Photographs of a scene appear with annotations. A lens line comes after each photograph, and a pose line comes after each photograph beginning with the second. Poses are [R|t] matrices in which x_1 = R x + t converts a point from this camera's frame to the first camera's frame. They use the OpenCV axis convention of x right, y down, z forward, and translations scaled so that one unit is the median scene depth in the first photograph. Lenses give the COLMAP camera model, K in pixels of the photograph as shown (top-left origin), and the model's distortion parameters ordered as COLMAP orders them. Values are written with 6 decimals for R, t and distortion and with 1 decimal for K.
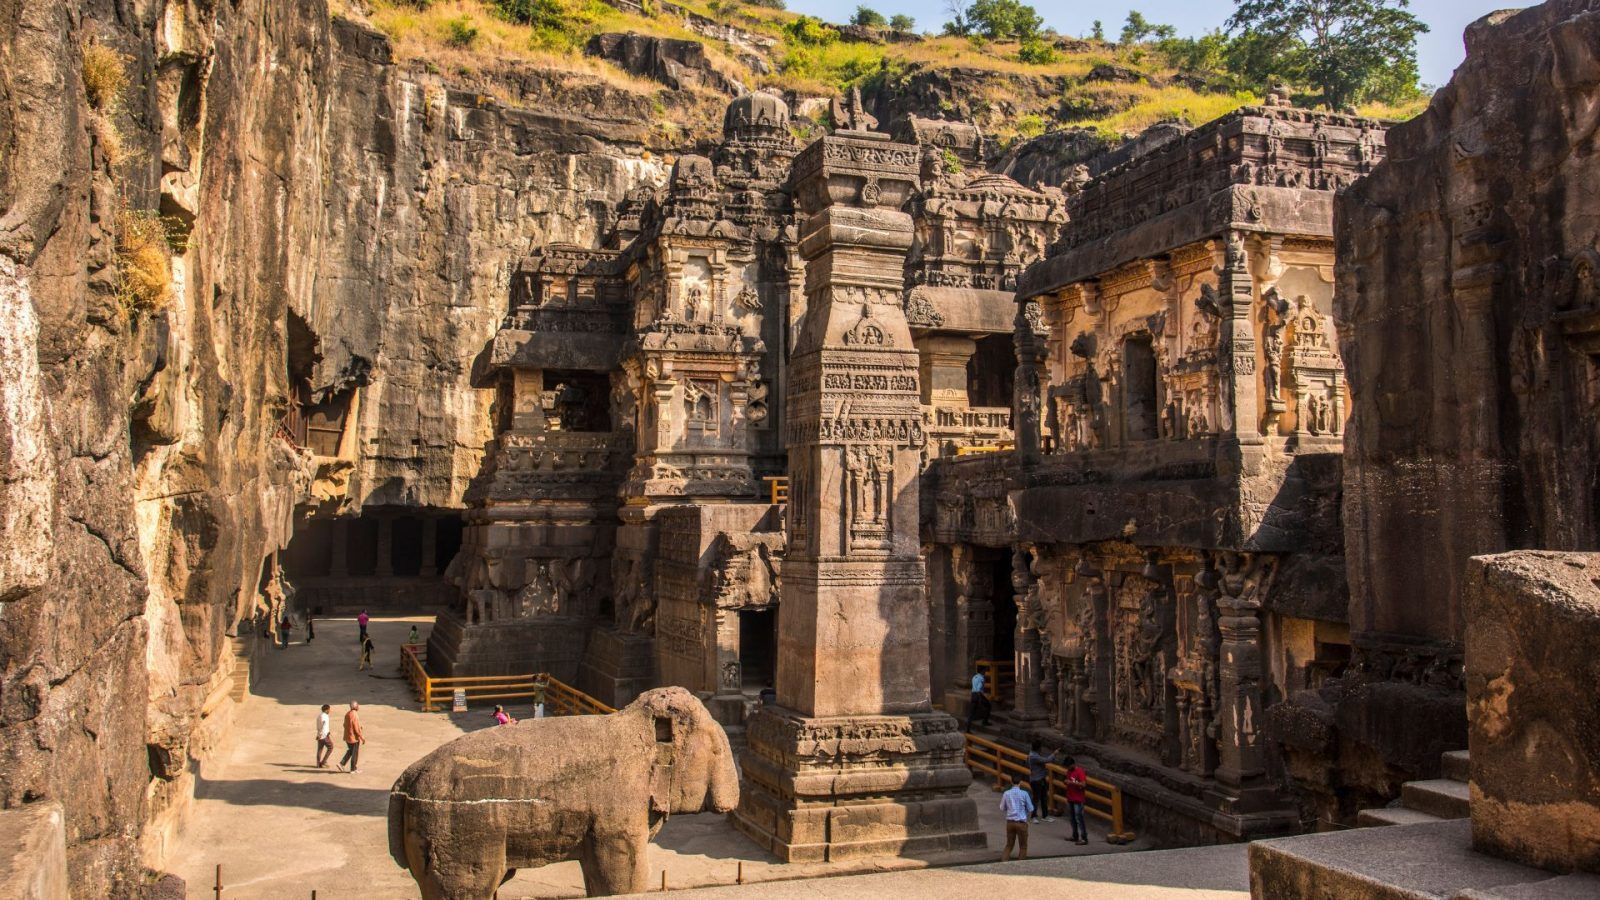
lens RADIAL K [[1250.3, 0, 796.5], [0, 1250.3, 414.2], [0, 0, 1]] dist [-0.001633, 0.000793]
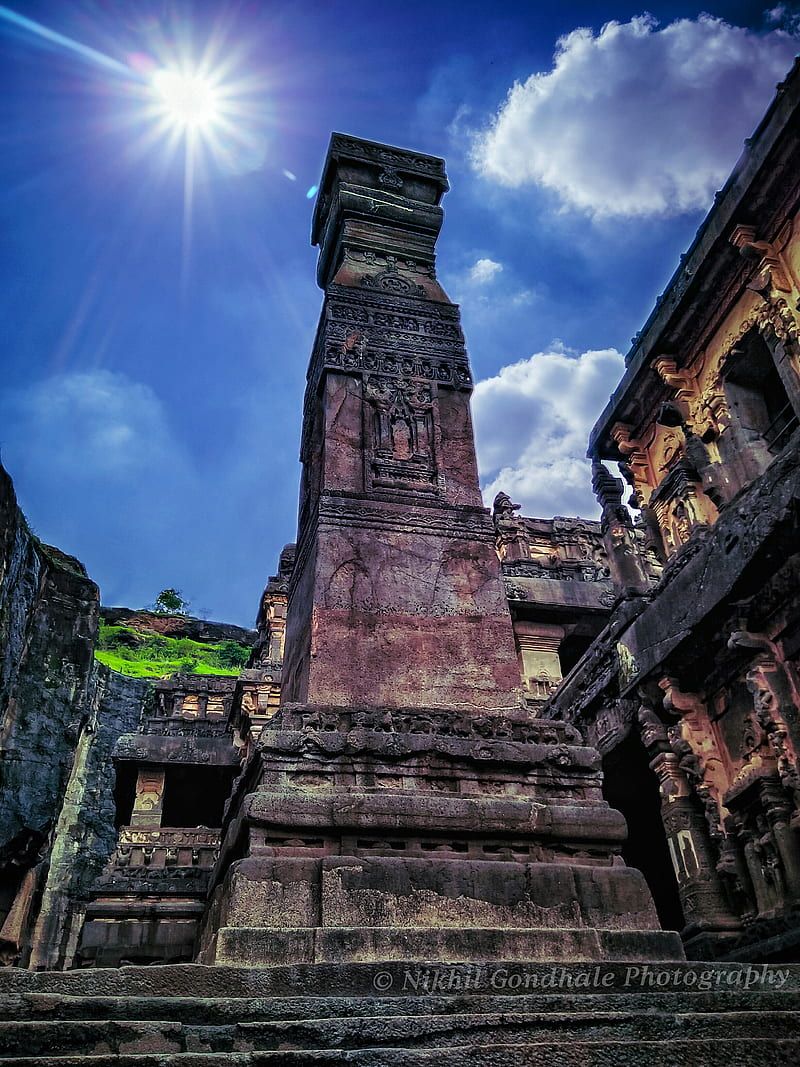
lens RADIAL K [[822.7, 0, 402.7], [0, 822.7, 572.1], [0, 0, 1]] dist [0.011240, 0.002627]
pose [[0.996242, -0.078389, -0.036829, 0.043068], [0.049174, 0.861992, -0.504532, 0.218997], [0.071296, 0.500825, 0.862607, 0.397851]]
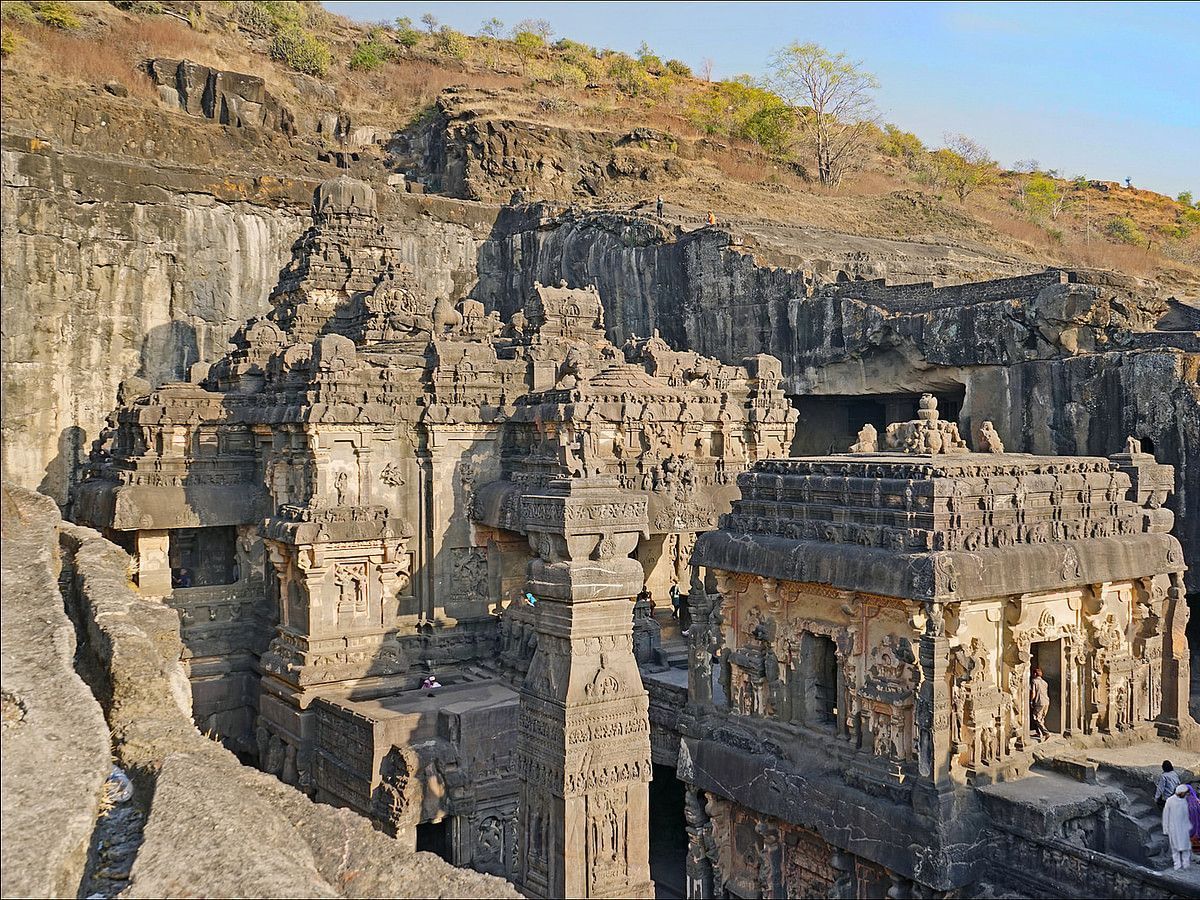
lens RADIAL K [[1106.3, 0, 631.1], [0, 1106.3, 467.5], [0, 0, 1]] dist [0.009629, 0.000696]
pose [[0.961489, -0.014681, 0.274451, -0.108732], [-0.013368, 0.994892, 0.100054, -0.210487], [-0.274518, -0.099870, 0.956382, 0.074004]]
